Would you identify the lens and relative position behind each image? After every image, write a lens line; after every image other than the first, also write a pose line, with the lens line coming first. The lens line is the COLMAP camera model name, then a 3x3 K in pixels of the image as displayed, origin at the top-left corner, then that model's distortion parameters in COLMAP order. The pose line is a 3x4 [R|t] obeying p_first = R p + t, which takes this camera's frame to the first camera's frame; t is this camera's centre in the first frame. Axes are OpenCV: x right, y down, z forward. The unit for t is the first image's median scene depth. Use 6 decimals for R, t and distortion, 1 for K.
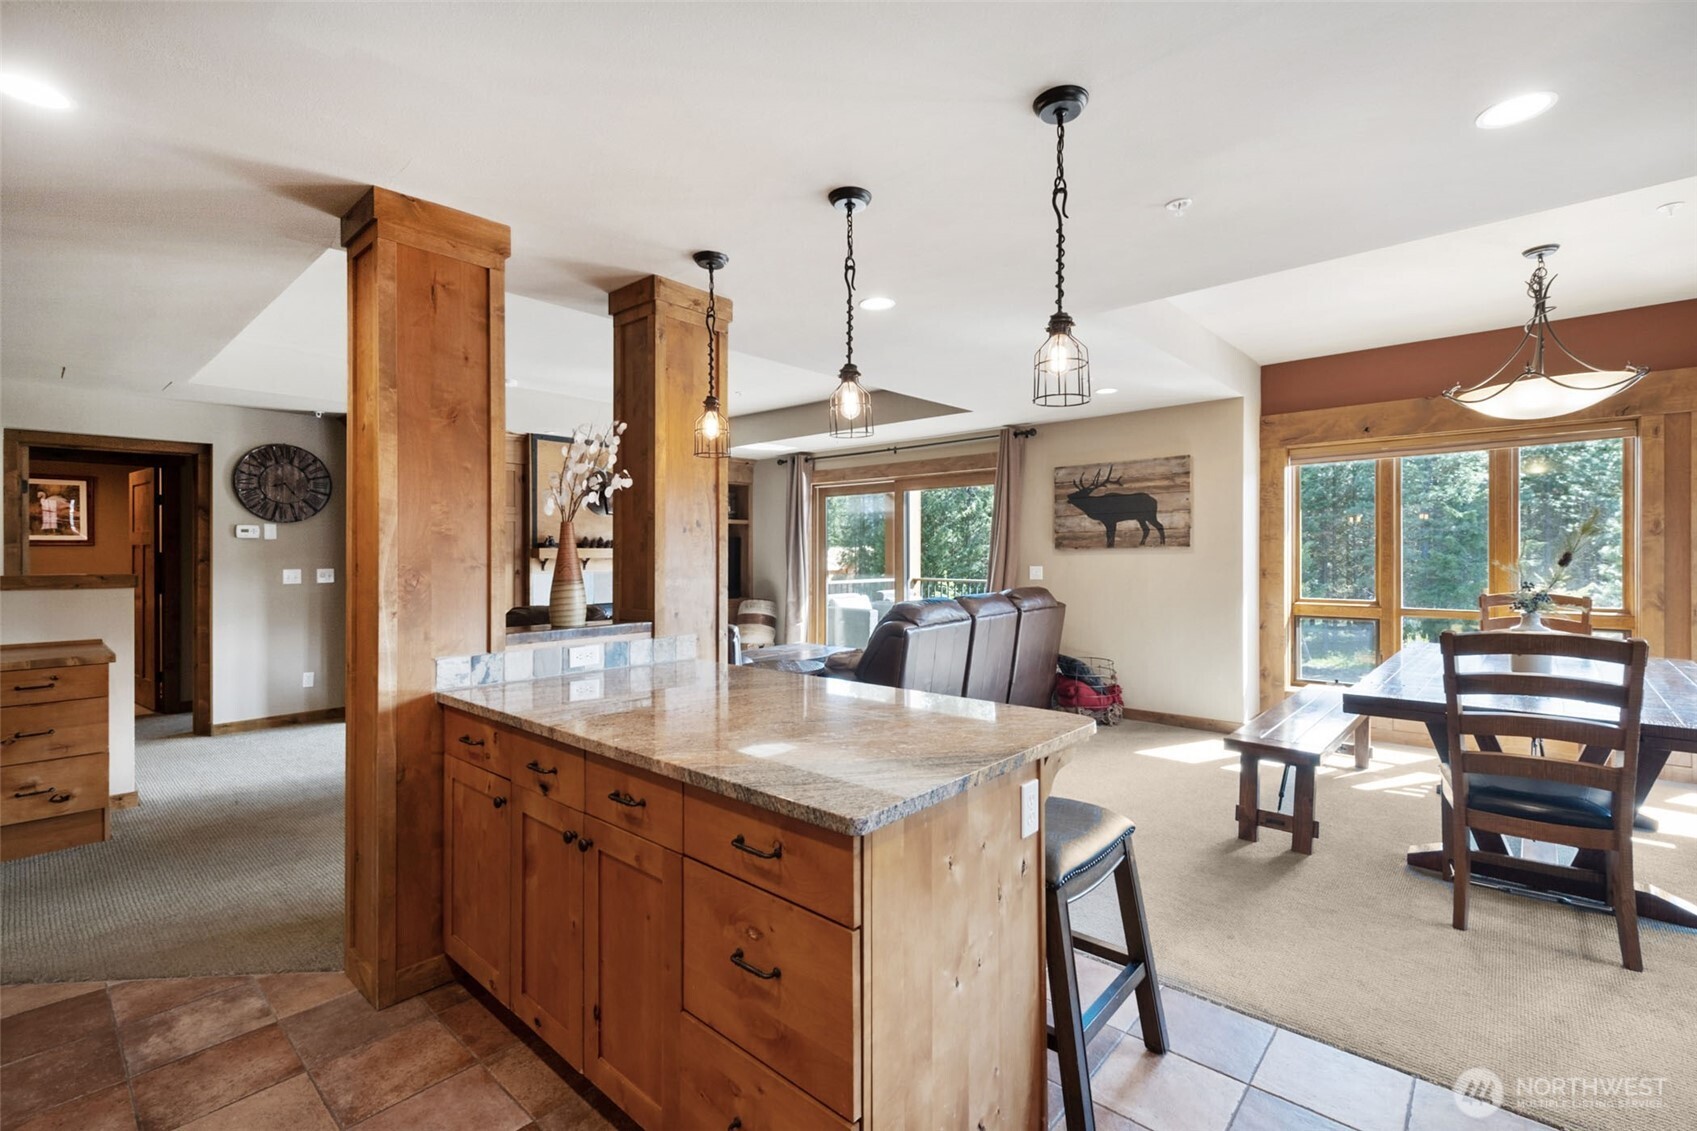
lens RADIAL K [[749.8, 0, 846.1], [0, 749.8, 559.8], [0, 0, 1]] dist [0.003422, 0.000818]
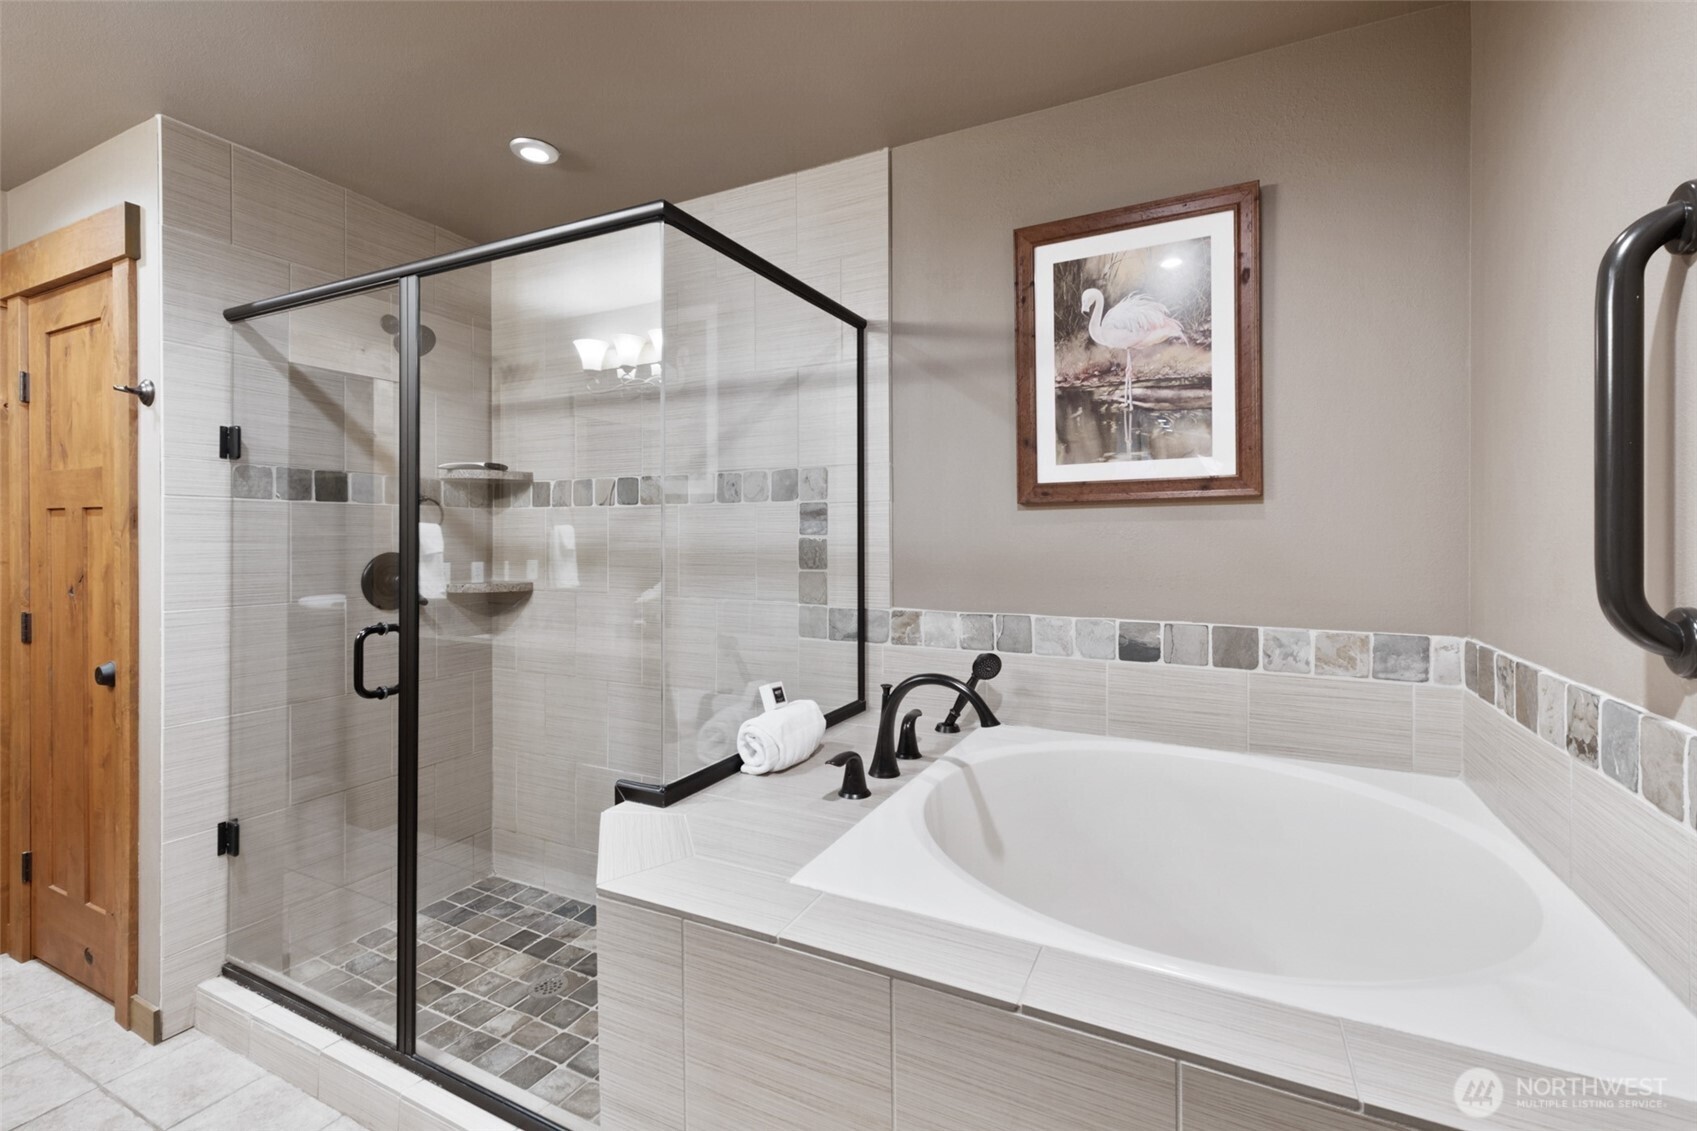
lens RADIAL K [[749.8, 0, 846.7], [0, 749.8, 536.6], [0, 0, 1]] dist [0.003422, 0.000818]
pose [[0.258610, 0.004064, -0.965973, -0.277099], [-0.004748, 0.999984, 0.002936, -0.002724], [0.965970, 0.003828, 0.258625, 0.280096]]
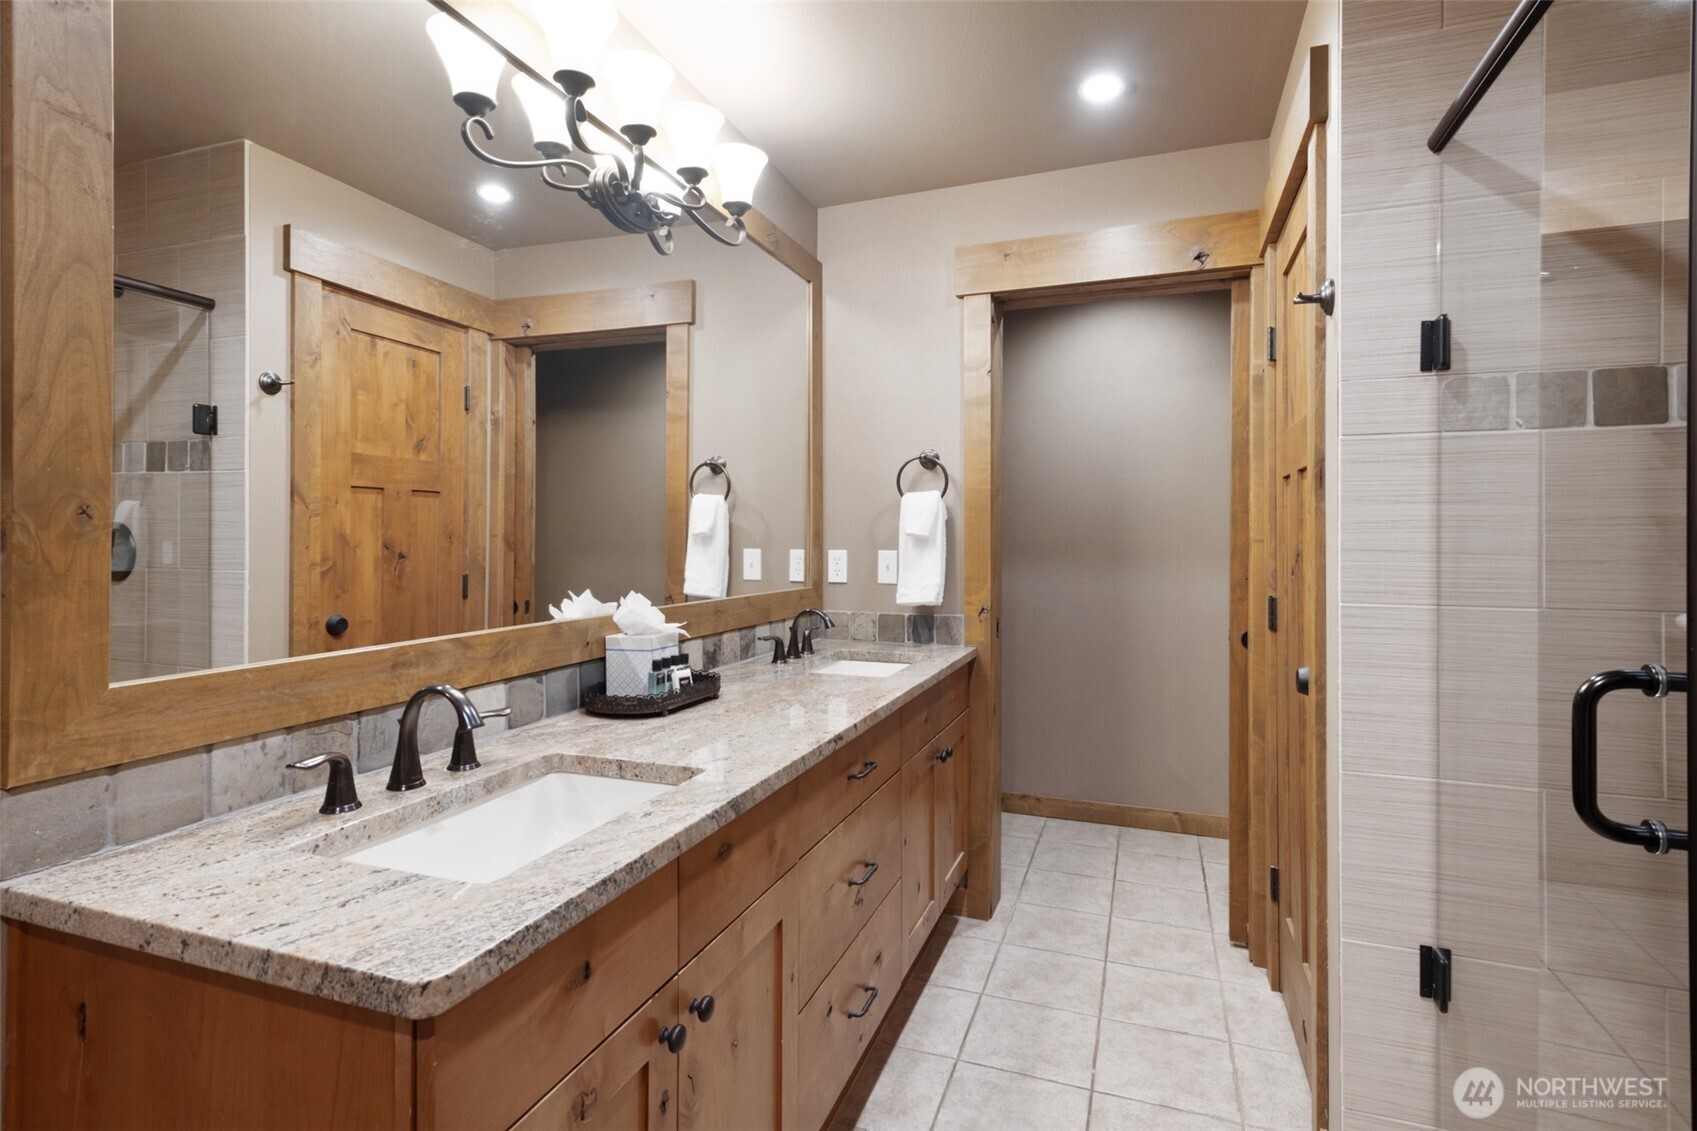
lens RADIAL K [[836.7, 0, 845.7], [0, 836.7, 538.3], [0, 0, 1]] dist [0.015876, 0.000689]
pose [[-0.931254, 0.000694, -0.364369, -0.353437], [-0.000043, 0.999998, 0.002013, 0.004274], [0.364370, 0.001890, -0.931252, 0.270743]]
